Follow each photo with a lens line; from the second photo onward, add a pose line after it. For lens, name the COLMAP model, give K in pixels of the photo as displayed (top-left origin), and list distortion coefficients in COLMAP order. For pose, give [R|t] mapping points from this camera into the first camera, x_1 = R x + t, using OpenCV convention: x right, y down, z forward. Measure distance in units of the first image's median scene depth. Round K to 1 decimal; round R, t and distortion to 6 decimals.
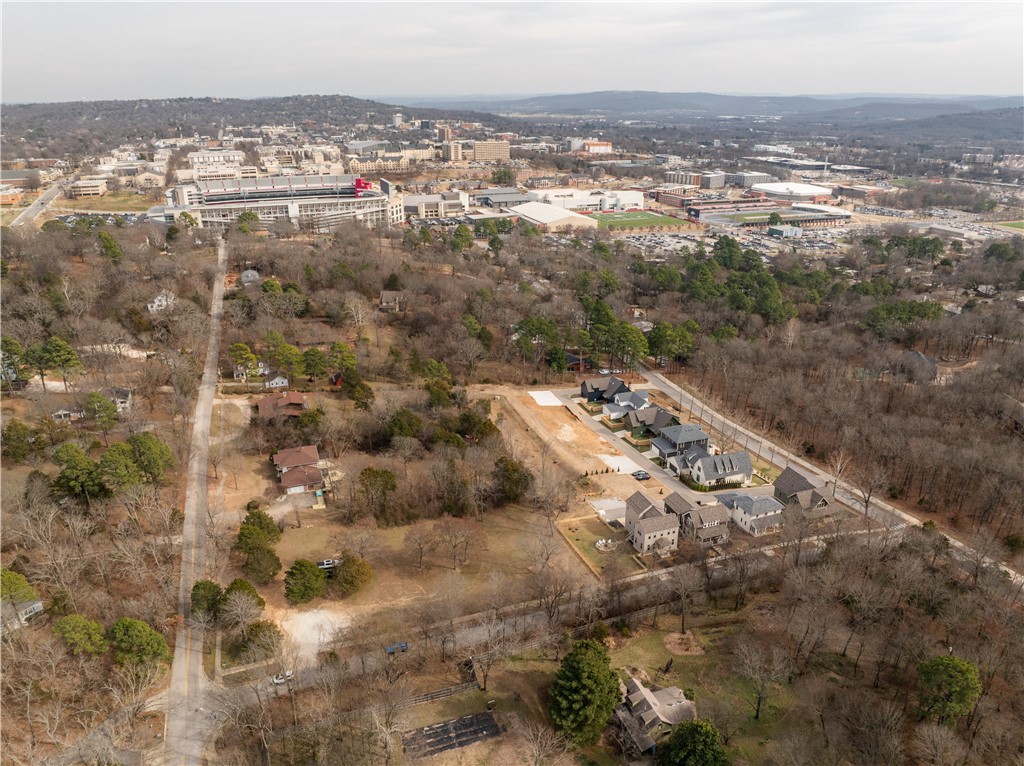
lens RADIAL K [[722.2, 0, 509.2], [0, 722.2, 378.5], [0, 0, 1]] dist [-0.031180, -0.007457]
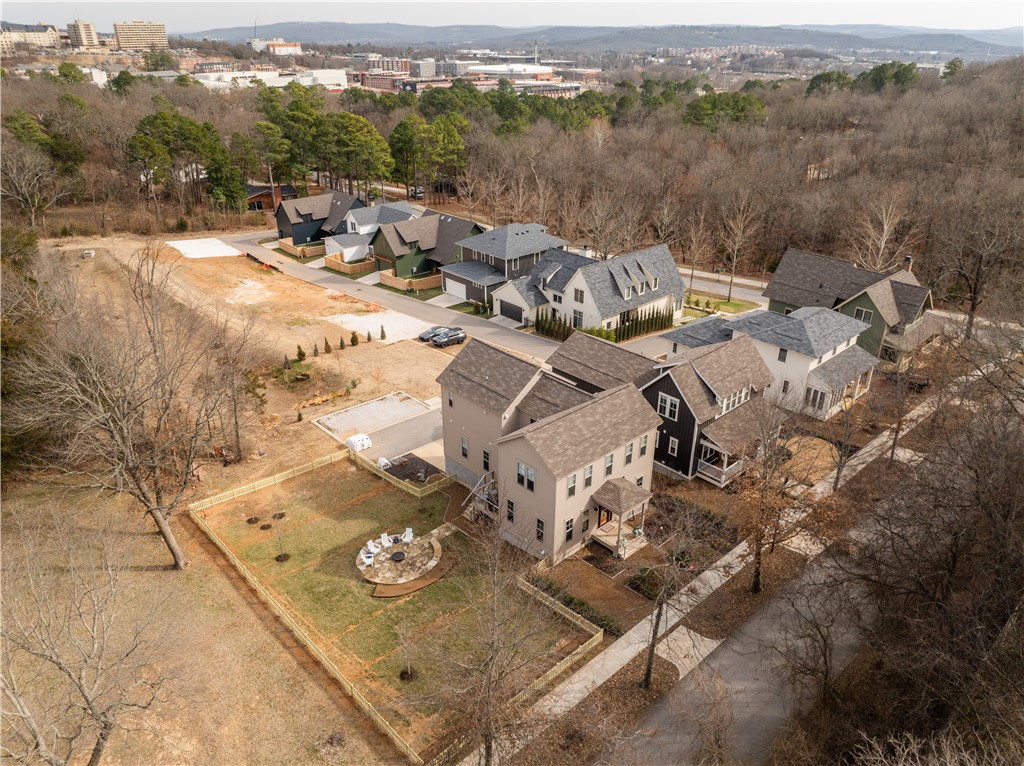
lens RADIAL K [[722.2, 0, 509.2], [0, 722.2, 378.5], [0, 0, 1]] dist [-0.031180, -0.007457]
pose [[0.923859, -0.165313, 0.345189, 0.069917], [0.139732, 0.985337, 0.097908, 0.112709], [-0.356313, -0.042219, 0.933412, 0.562956]]
